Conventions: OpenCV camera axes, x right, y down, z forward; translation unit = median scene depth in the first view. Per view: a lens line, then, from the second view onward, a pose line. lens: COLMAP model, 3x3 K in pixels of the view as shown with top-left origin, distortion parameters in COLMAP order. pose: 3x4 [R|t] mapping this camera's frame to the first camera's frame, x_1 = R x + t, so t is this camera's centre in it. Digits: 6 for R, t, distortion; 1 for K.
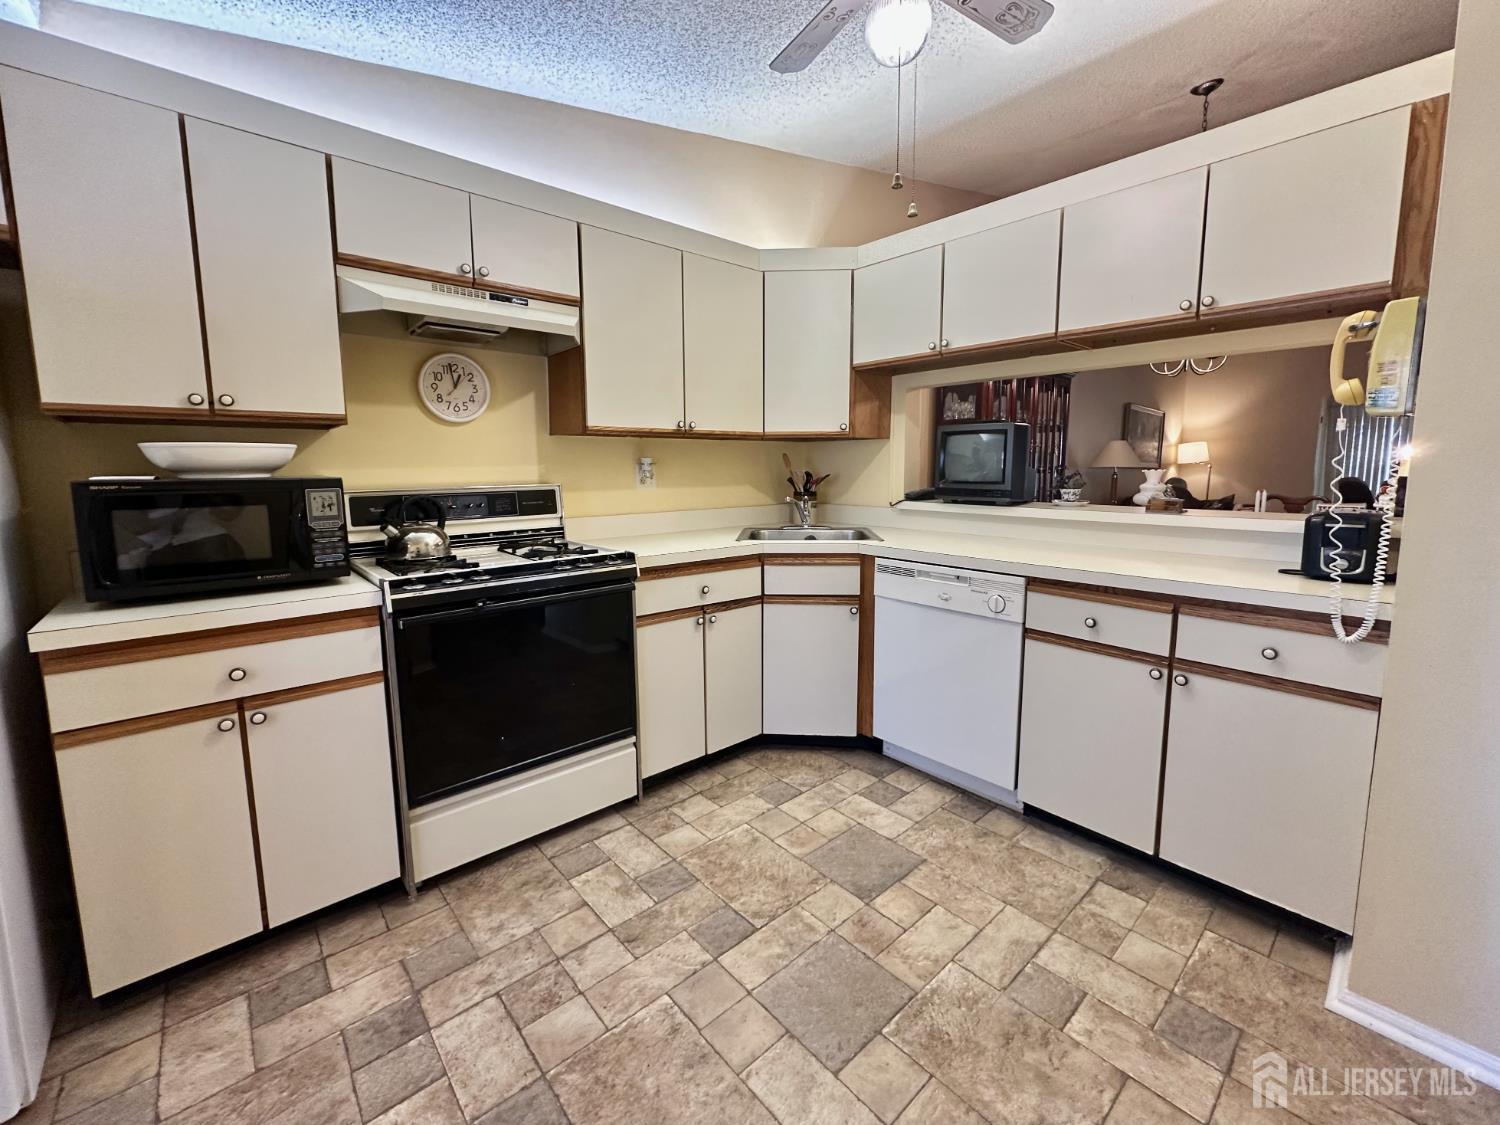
lens RADIAL K [[606.6, 0, 738.4], [0, 606.6, 536.3], [0, 0, 1]] dist [-0.004049, 0.000278]
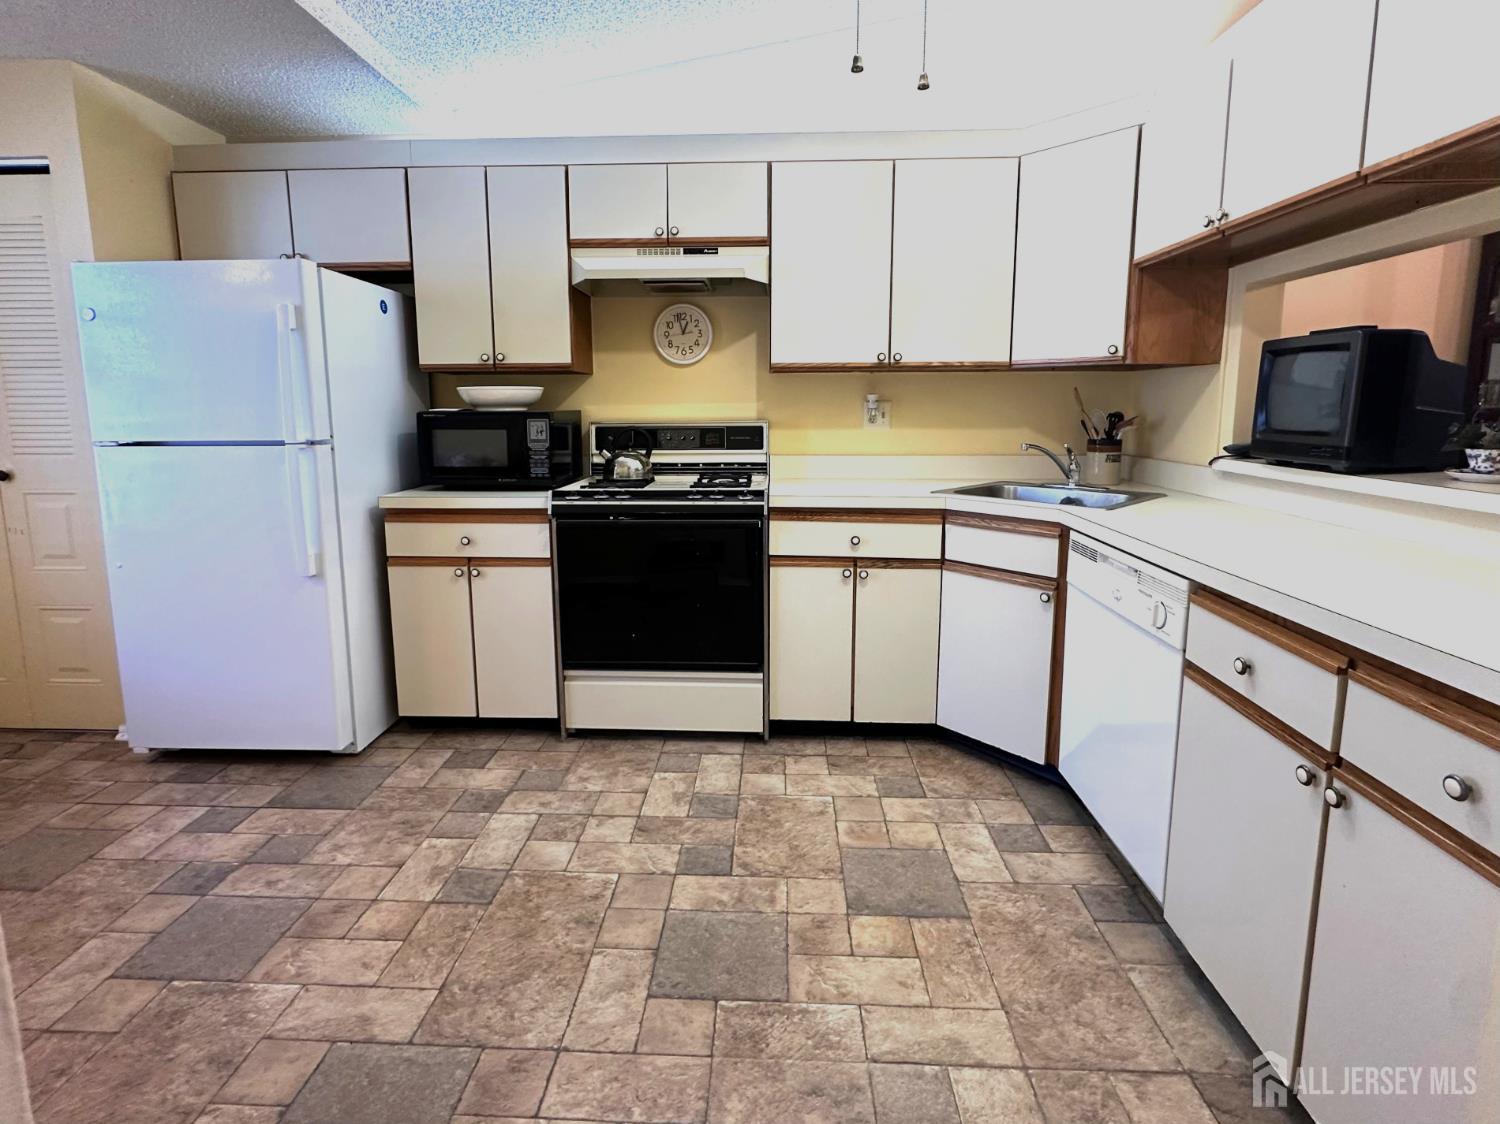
lens RADIAL K [[699.7, 0, 747.3], [0, 699.7, 501.0], [0, 0, 1]] dist [-0.005530, -0.000175]
pose [[0.729168, 0.097285, -0.677384, 0.646562], [-0.081297, 0.995149, 0.055409, -0.018695], [0.679488, 0.014667, 0.733540, 0.148717]]
